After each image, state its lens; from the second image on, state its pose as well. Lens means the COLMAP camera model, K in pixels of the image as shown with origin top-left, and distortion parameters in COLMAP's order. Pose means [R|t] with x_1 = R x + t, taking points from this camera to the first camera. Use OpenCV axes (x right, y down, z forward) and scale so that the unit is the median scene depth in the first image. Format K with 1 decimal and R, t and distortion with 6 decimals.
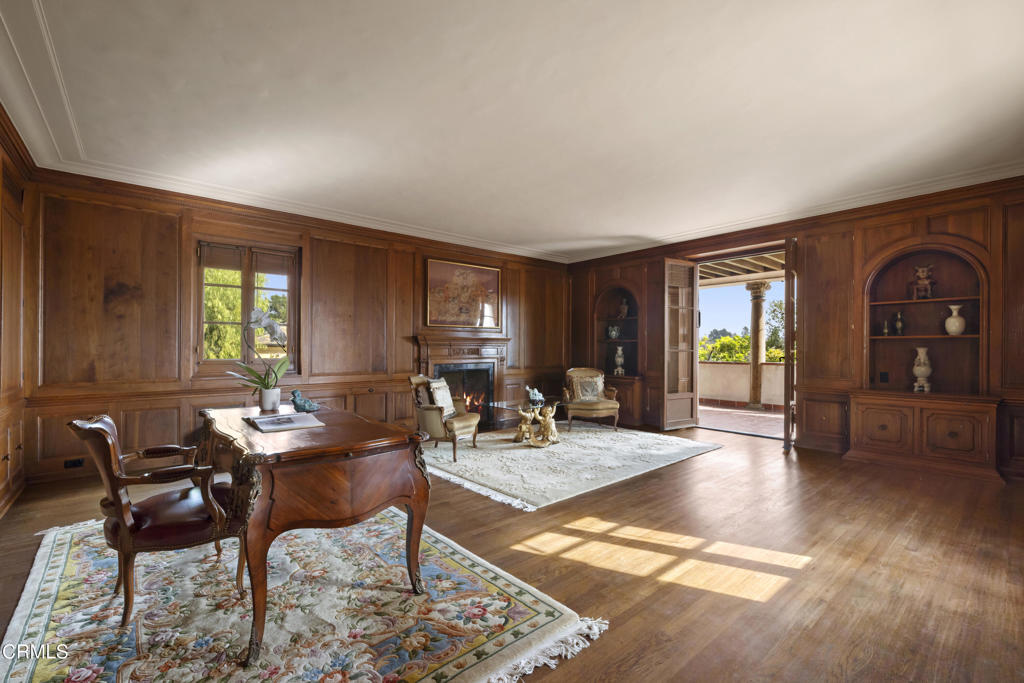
lens RADIAL K [[442.4, 0, 512.9], [0, 442.4, 344.6], [0, 0, 1]] dist [0.000362, 0.000017]
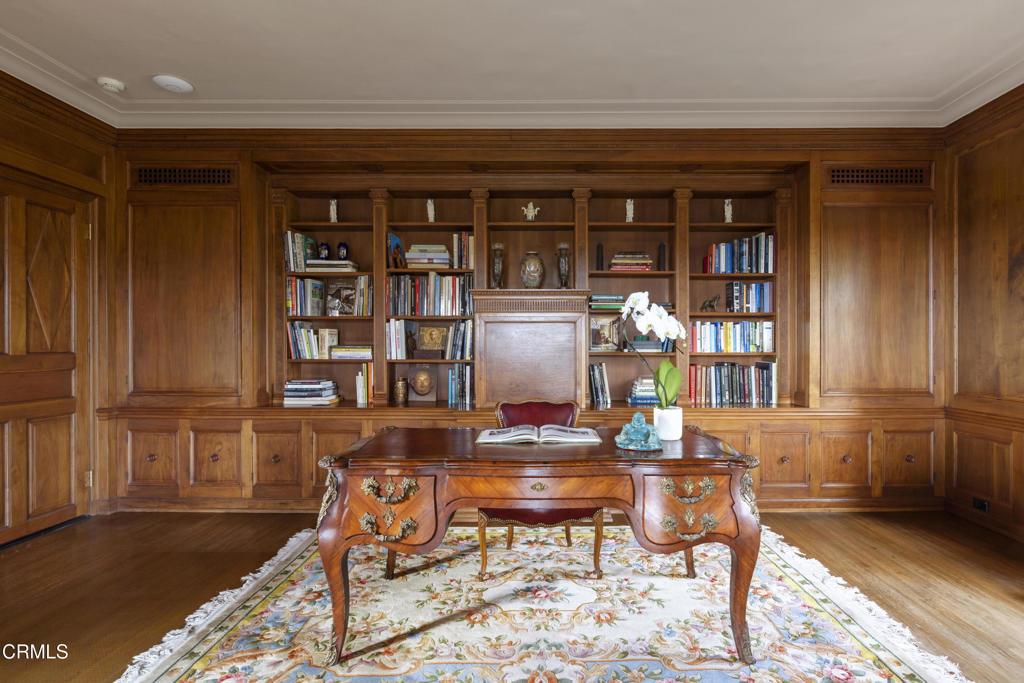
lens RADIAL K [[483.9, 0, 515.3], [0, 483.9, 344.0], [0, 0, 1]] dist [-0.001572, -0.000210]
pose [[-0.649775, -0.001987, -0.760124, 0.119304], [0.000595, 0.999995, -0.003123, 0.003604], [0.760126, -0.002482, -0.649771, 0.965930]]
